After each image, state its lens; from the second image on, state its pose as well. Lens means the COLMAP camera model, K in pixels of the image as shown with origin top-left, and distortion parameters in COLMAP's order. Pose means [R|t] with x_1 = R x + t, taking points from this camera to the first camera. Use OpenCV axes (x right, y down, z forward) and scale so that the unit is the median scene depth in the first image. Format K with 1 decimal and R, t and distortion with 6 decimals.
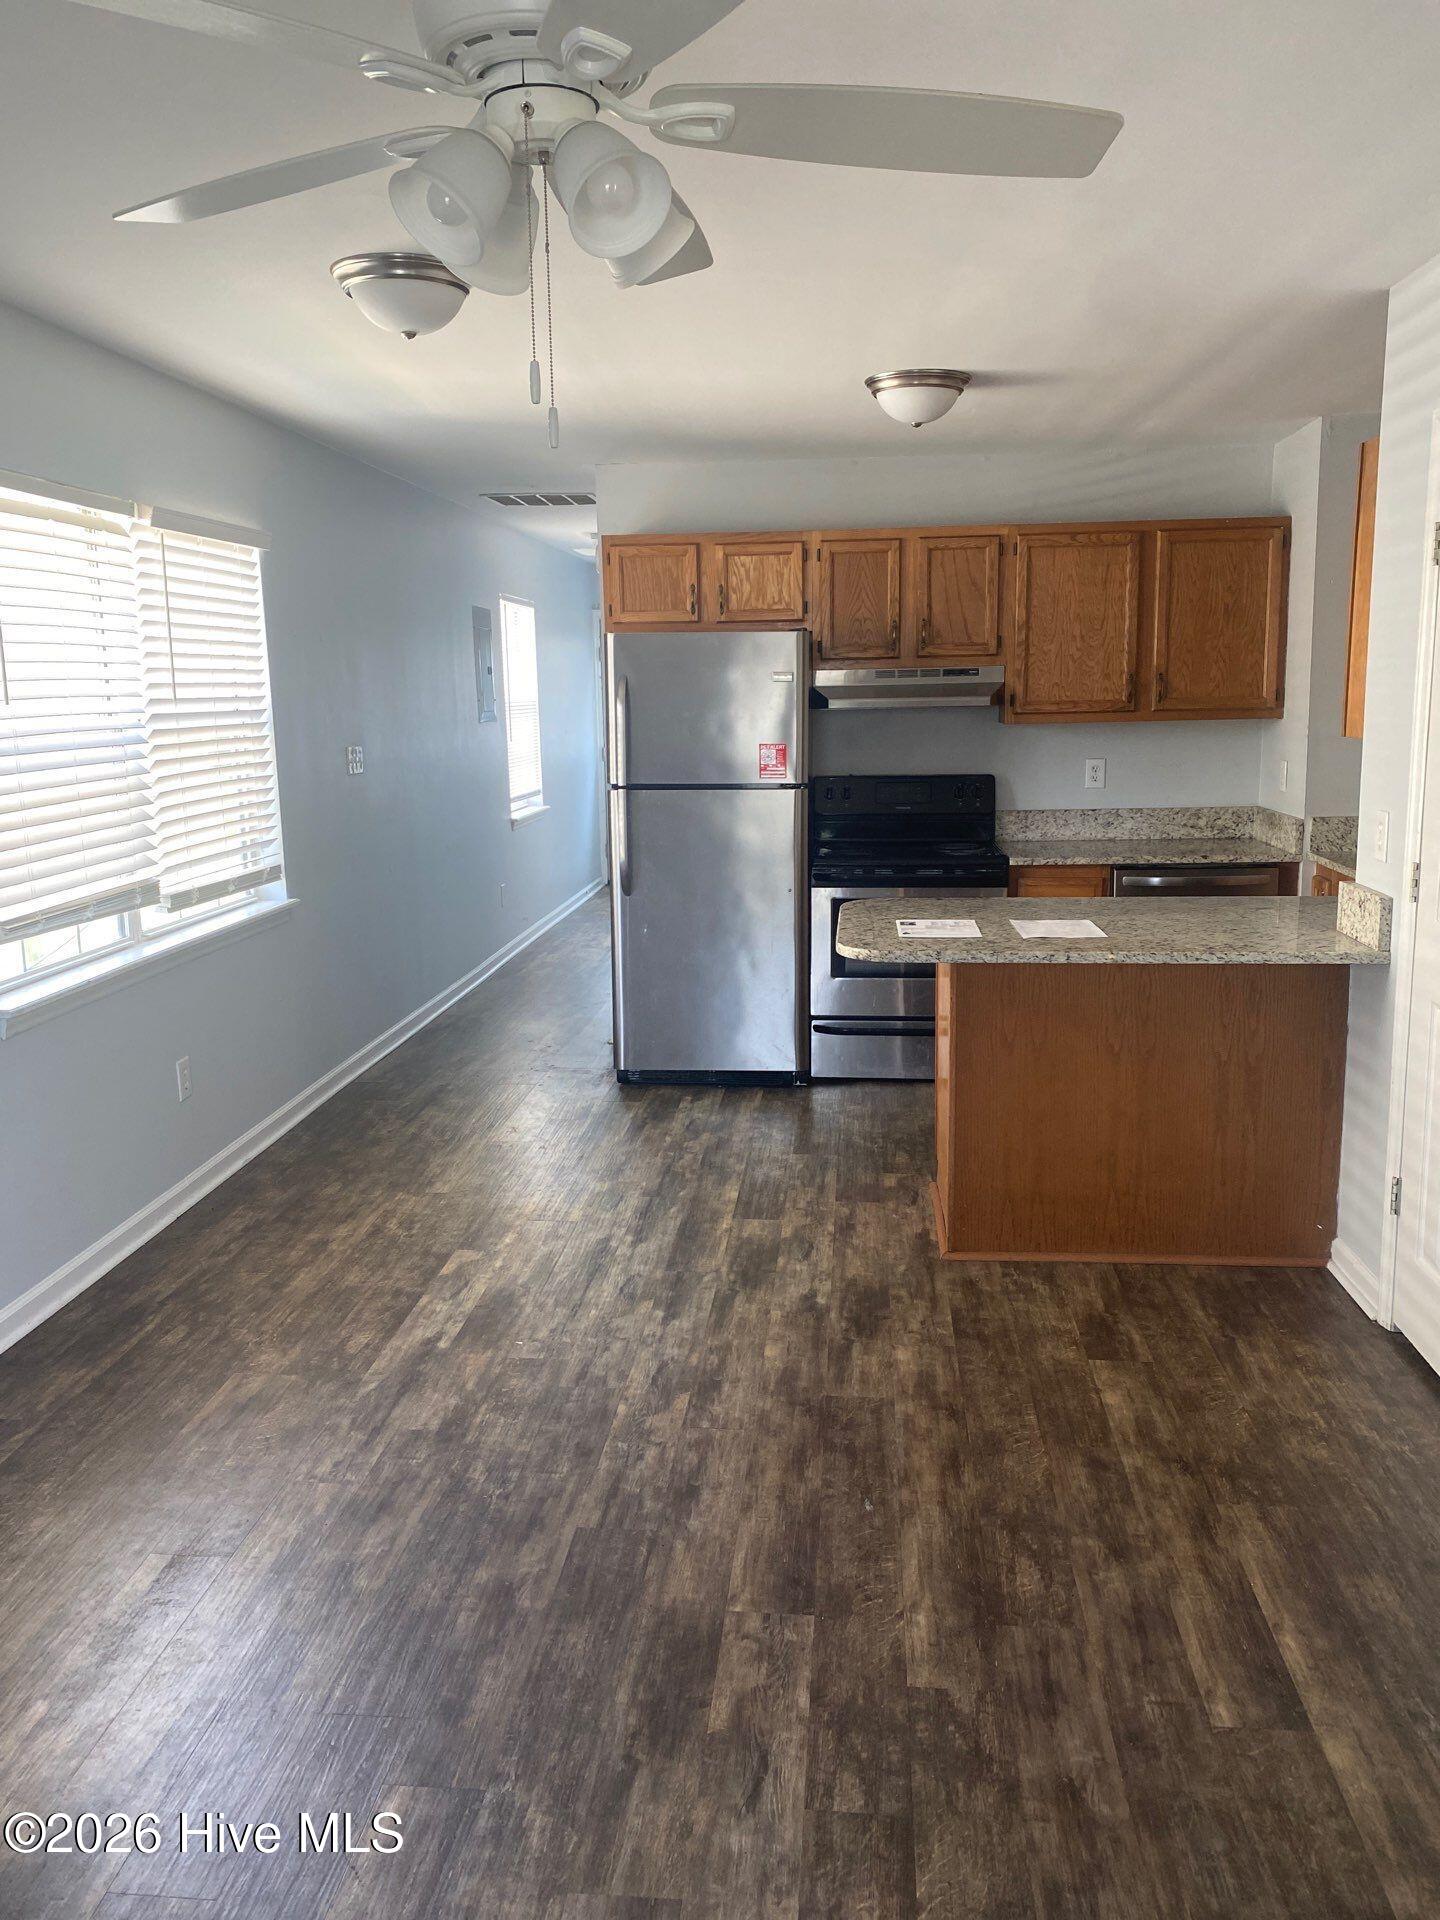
lens RADIAL K [[1449.4, 0, 720.0], [0, 1449.4, 960.0], [0, 0, 1]] dist [0.007688, -0.000582]
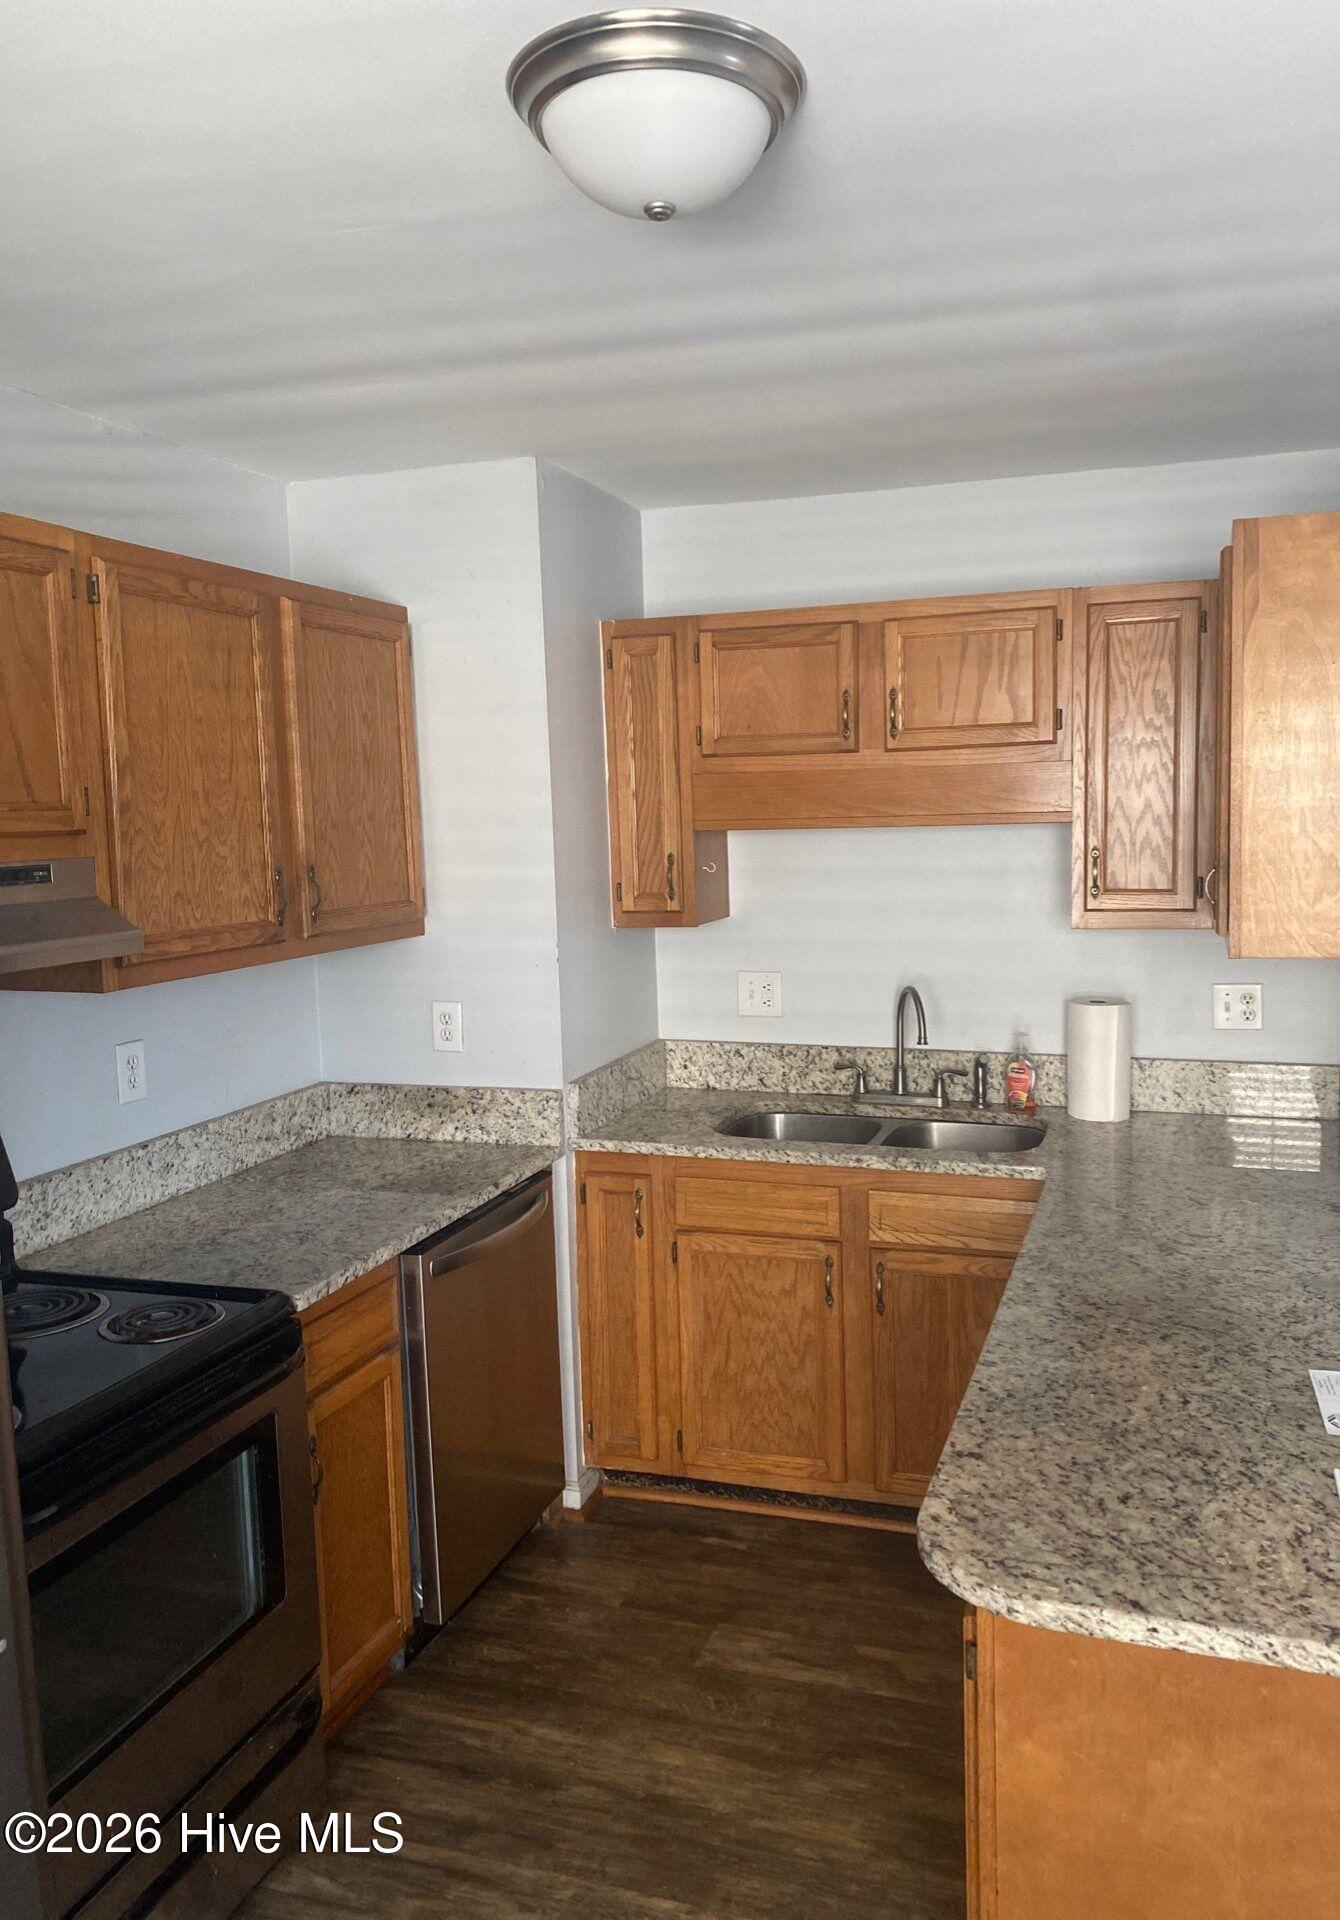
lens RADIAL K [[1471.8, 0, 670.0], [0, 1471.8, 960.0], [0, 0, 1]] dist [0.006295, 0.002006]
pose [[0.239850, -0.089269, 0.966697, -0.181435], [0.204995, 0.977968, 0.039447, -0.157287], [-0.948920, 0.188707, 0.252866, 0.741301]]
